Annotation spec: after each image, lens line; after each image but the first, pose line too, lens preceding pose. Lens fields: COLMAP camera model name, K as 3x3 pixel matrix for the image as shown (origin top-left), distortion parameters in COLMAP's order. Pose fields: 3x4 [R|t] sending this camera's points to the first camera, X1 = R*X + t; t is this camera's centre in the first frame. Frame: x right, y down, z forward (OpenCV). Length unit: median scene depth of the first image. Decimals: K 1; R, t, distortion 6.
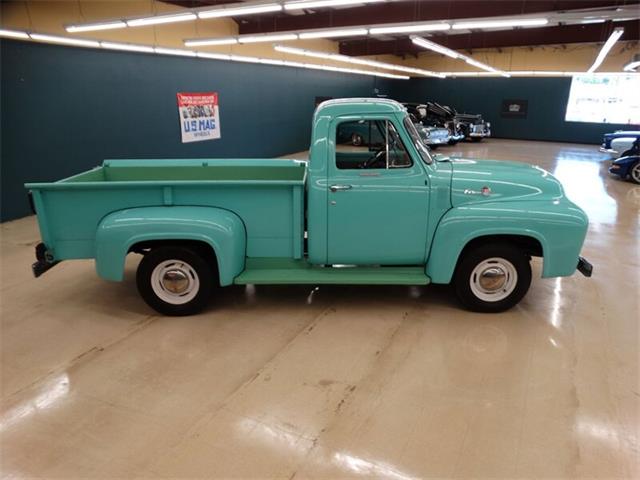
lens RADIAL K [[459.6, 0, 329.2], [0, 459.6, 251.8], [0, 0, 1]] dist [-0.006149, 0.039091]
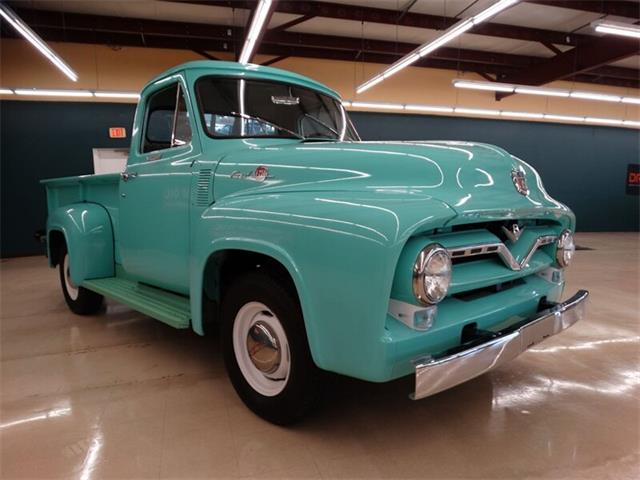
lens RADIAL K [[459.6, 0, 334.7], [0, 459.6, 252.3], [0, 0, 1]] dist [-0.006149, 0.039091]
pose [[0.696728, 0.083283, -0.712484, 0.744579], [-0.226303, 0.968035, -0.108144, -0.004196], [0.680703, 0.236584, 0.693304, 0.668454]]
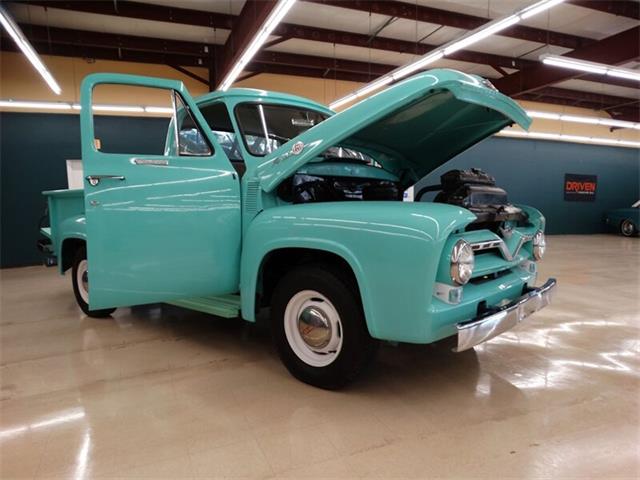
lens RADIAL K [[457.4, 0, 328.3], [0, 457.4, 251.7], [0, 0, 1]] dist [0.013774, 0.018384]
pose [[0.764183, 0.057990, -0.642388, 0.745360], [-0.196643, 0.969482, -0.146409, 0.046137], [0.614293, 0.238204, 0.752265, 0.513646]]
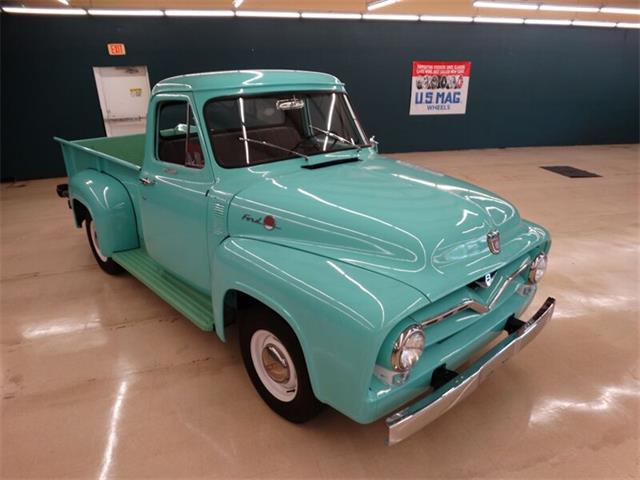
lens RADIAL K [[459.6, 0, 342.6], [0, 459.6, 252.0], [0, 0, 1]] dist [-0.006149, 0.039091]
pose [[0.690031, 0.279103, -0.667801, 0.775517], [-0.240643, 0.958638, 0.152003, -0.198469], [0.682604, 0.055815, 0.728654, 0.589717]]
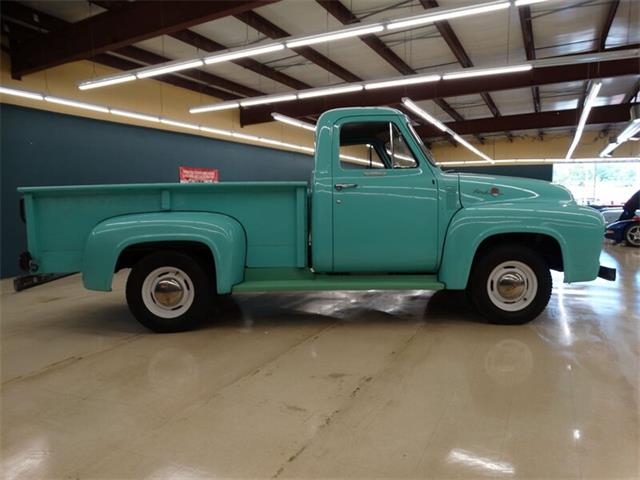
lens RADIAL K [[459.6, 0, 328.4], [0, 459.6, 247.7], [0, 0, 1]] dist [-0.006149, 0.039091]
pose [[0.999831, -0.014258, 0.011574, -0.022546], [0.016528, 0.973342, -0.228762, 0.187022], [-0.008003, 0.228915, 0.973414, 0.078923]]
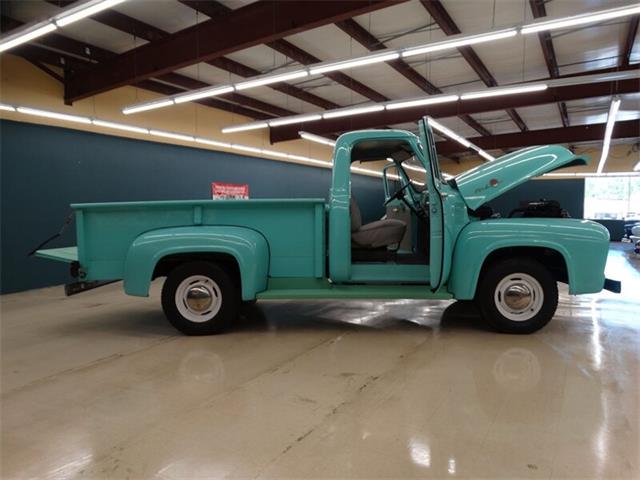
lens RADIAL K [[459.6, 0, 329.2], [0, 459.6, 248.9], [0, 0, 1]] dist [-0.006149, 0.039091]
pose [[0.998627, -0.007312, -0.051880, 0.006190], [-0.006185, 0.966840, -0.255308, 0.208683], [0.052027, 0.255279, 0.965467, 0.007929]]
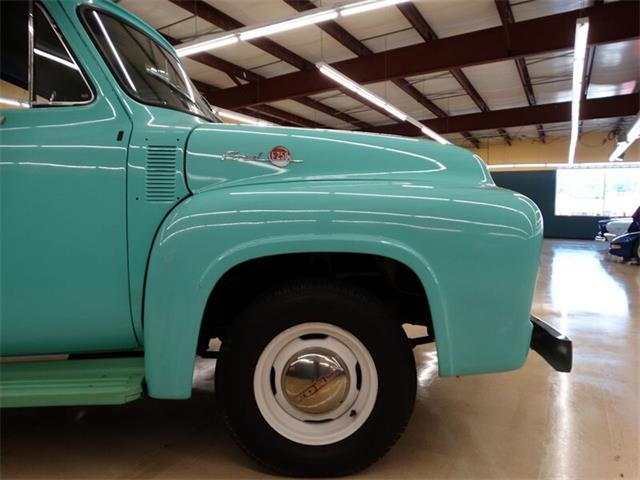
lens RADIAL K [[459.6, 0, 335.8], [0, 459.6, 257.7], [0, 0, 1]] dist [-0.006149, 0.039091]
pose [[0.999845, -0.016828, -0.005256, 0.368243], [0.015085, 0.970922, -0.238918, 0.049296], [0.009124, 0.238802, 0.971025, 0.592611]]
